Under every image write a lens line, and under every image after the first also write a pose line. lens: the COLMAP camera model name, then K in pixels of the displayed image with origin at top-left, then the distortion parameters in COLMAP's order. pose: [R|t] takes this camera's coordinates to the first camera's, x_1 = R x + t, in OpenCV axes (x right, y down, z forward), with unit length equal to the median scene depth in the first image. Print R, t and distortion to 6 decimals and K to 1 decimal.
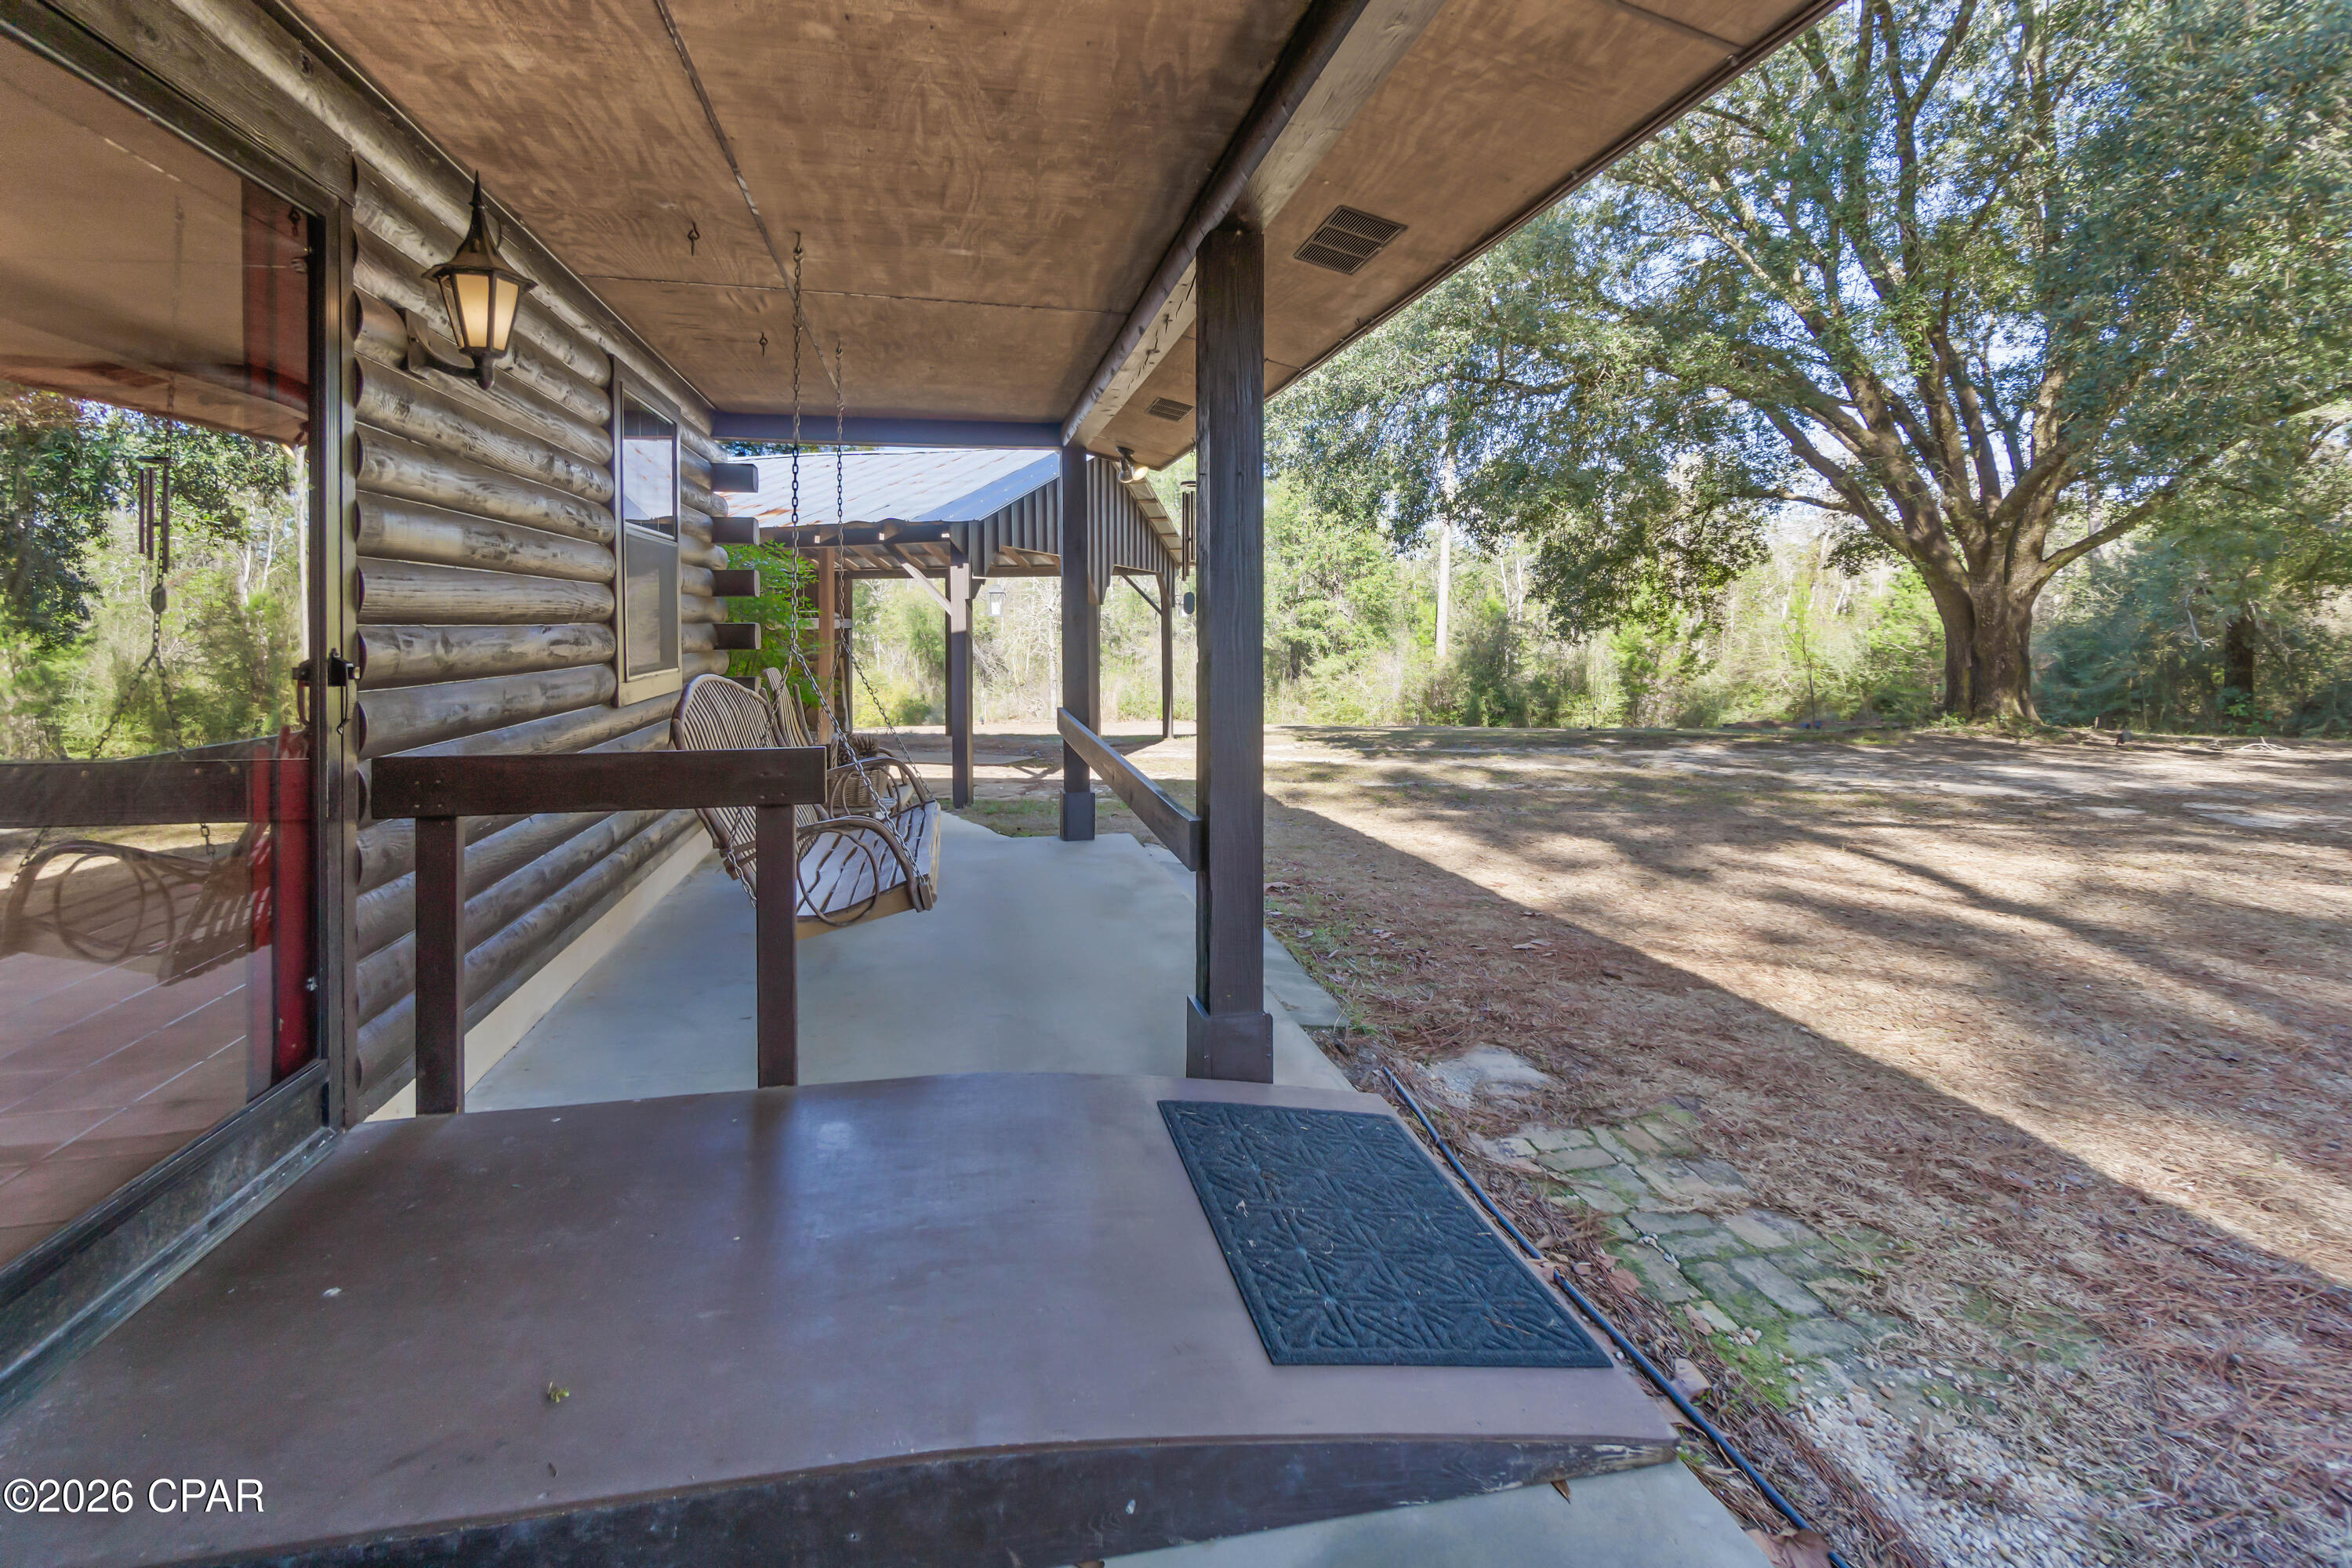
lens RADIAL K [[1016.0, 0, 1183.8], [0, 1016.0, 744.1], [0, 0, 1]] dist [-0.001562, 0.000272]
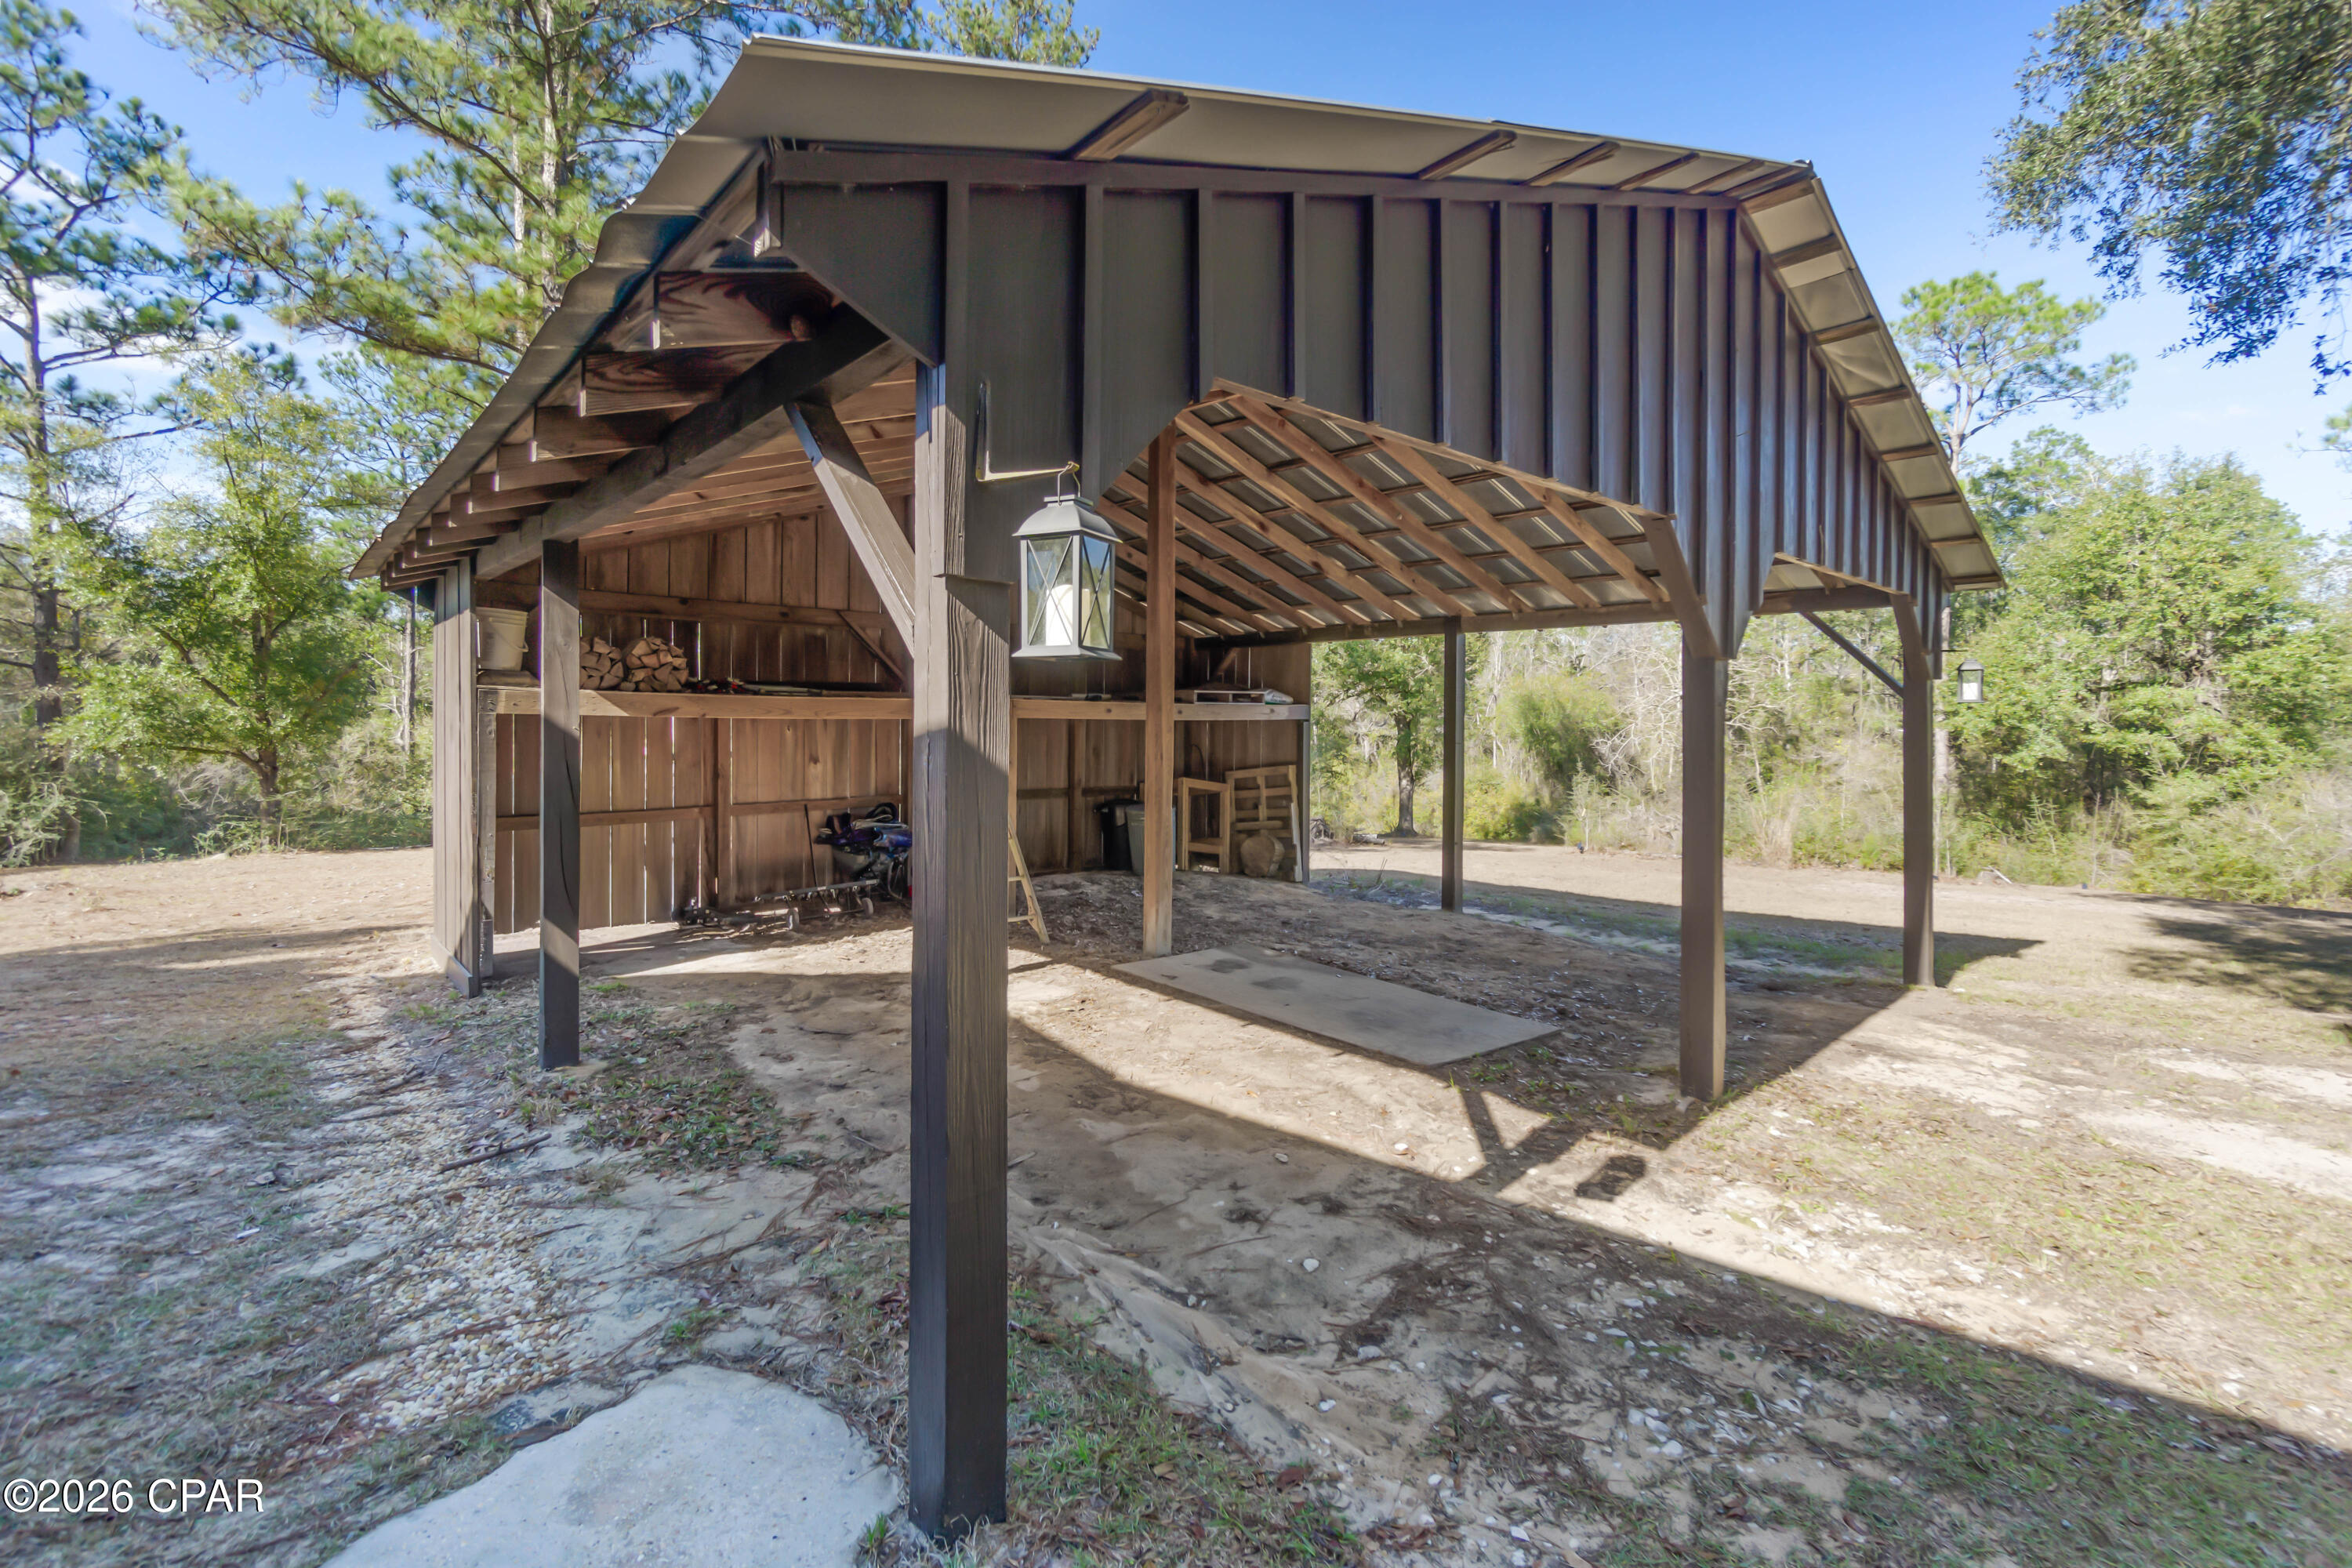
lens RADIAL K [[1016.0, 0, 1183.8], [0, 1016.0, 744.1], [0, 0, 1]] dist [-0.001562, 0.000272]
pose [[0.823636, 0.017289, -0.566855, -0.008410], [-0.070708, 0.994867, -0.072394, -0.017828], [0.562694, 0.099707, 0.820630, 0.146559]]
